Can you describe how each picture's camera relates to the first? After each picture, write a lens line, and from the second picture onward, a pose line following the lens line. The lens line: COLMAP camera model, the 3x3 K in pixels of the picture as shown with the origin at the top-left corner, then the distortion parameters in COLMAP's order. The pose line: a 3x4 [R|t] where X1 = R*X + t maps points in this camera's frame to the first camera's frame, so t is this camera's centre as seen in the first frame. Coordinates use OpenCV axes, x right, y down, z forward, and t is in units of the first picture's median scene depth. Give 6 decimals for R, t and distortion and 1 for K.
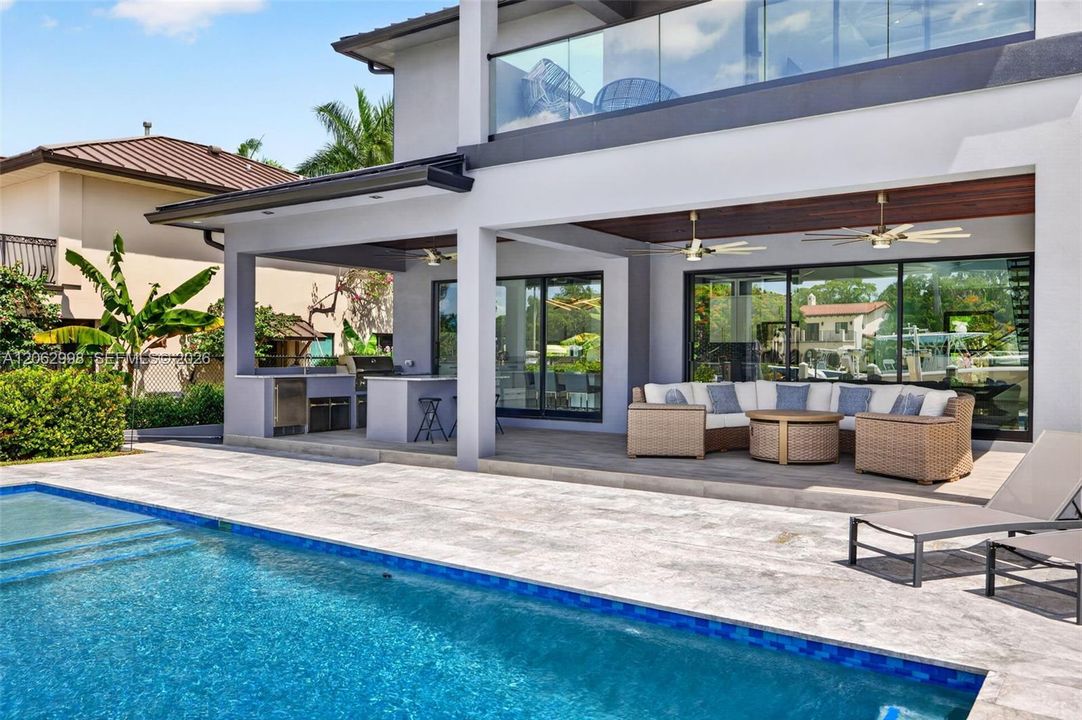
lens RADIAL K [[819.1, 0, 539.9], [0, 819.1, 362.6], [0, 0, 1]] dist [-0.009125, -0.001068]
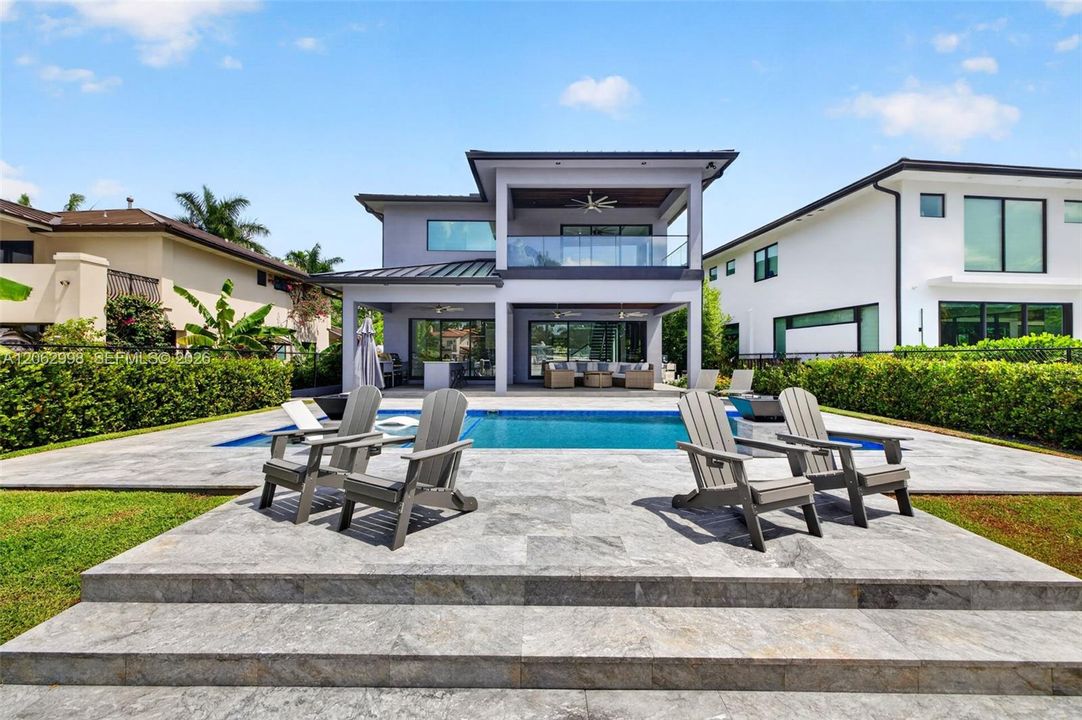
lens RADIAL K [[448.1, 0, 524.1], [0, 448.1, 354.0], [0, 0, 1]] dist [0.005195, -0.000131]
pose [[0.827076, 0.004283, 0.562074, -0.634552], [0.005994, 0.999847, -0.016440, 0.016646], [-0.562058, 0.016966, 0.826924, -0.149987]]
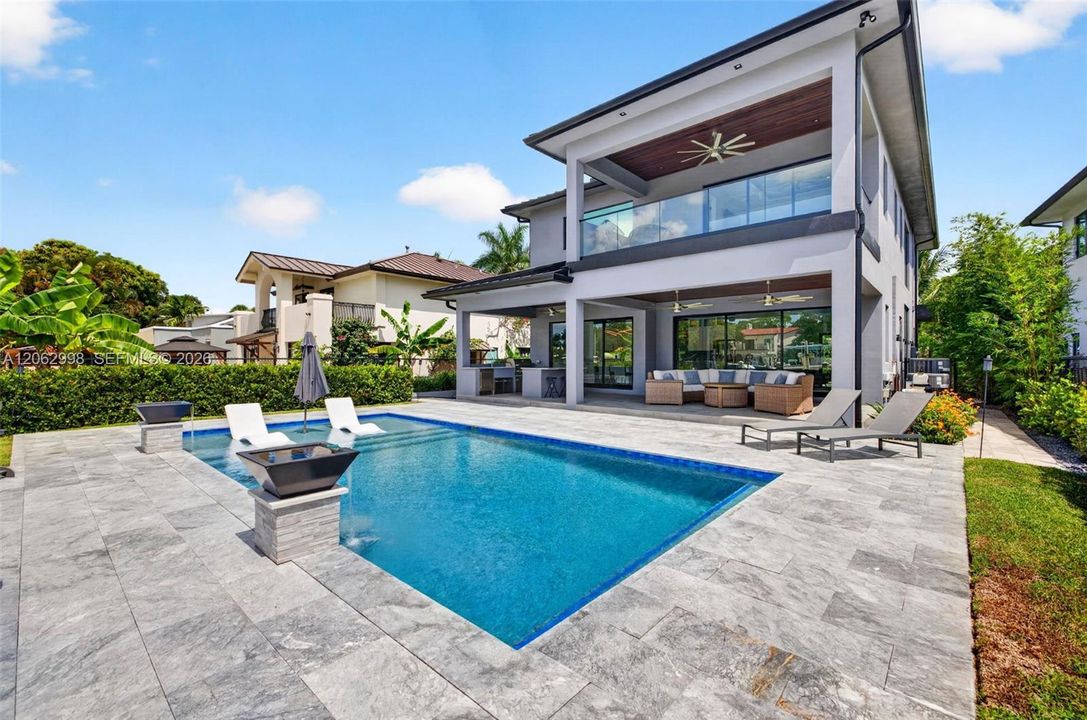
lens RADIAL K [[450.2, 0, 542.3], [0, 450.2, 360.8], [0, 0, 1]] dist [0.005195, -0.000131]
pose [[0.993060, -0.004781, -0.117513, -0.018128], [0.004265, 0.999980, -0.004639, 0.004264], [0.117533, 0.004105, 0.993060, -0.163993]]
